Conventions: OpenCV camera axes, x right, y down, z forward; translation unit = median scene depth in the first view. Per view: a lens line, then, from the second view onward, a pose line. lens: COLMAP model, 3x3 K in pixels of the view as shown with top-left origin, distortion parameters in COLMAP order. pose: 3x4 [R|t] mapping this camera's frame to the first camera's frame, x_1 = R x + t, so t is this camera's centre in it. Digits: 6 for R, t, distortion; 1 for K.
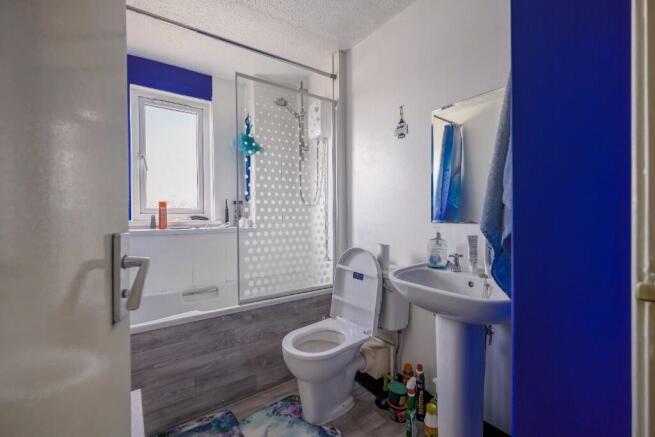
lens RADIAL K [[288.1, 0, 327.5], [0, 288.1, 218.5], [0, 0, 1]] dist [-0.001103, -0.000024]
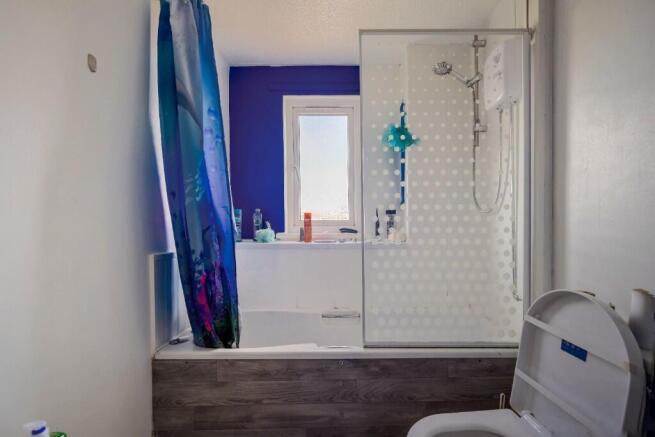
lens RADIAL K [[292.5, 0, 328.5], [0, 292.5, 233.2], [0, 0, 1]] dist [-0.001609, -0.000323]
pose [[0.808031, 0.008847, -0.589073, 0.049297], [-0.005367, 0.999956, 0.007657, 0.000138], [0.589115, -0.003026, 0.808043, 0.290113]]
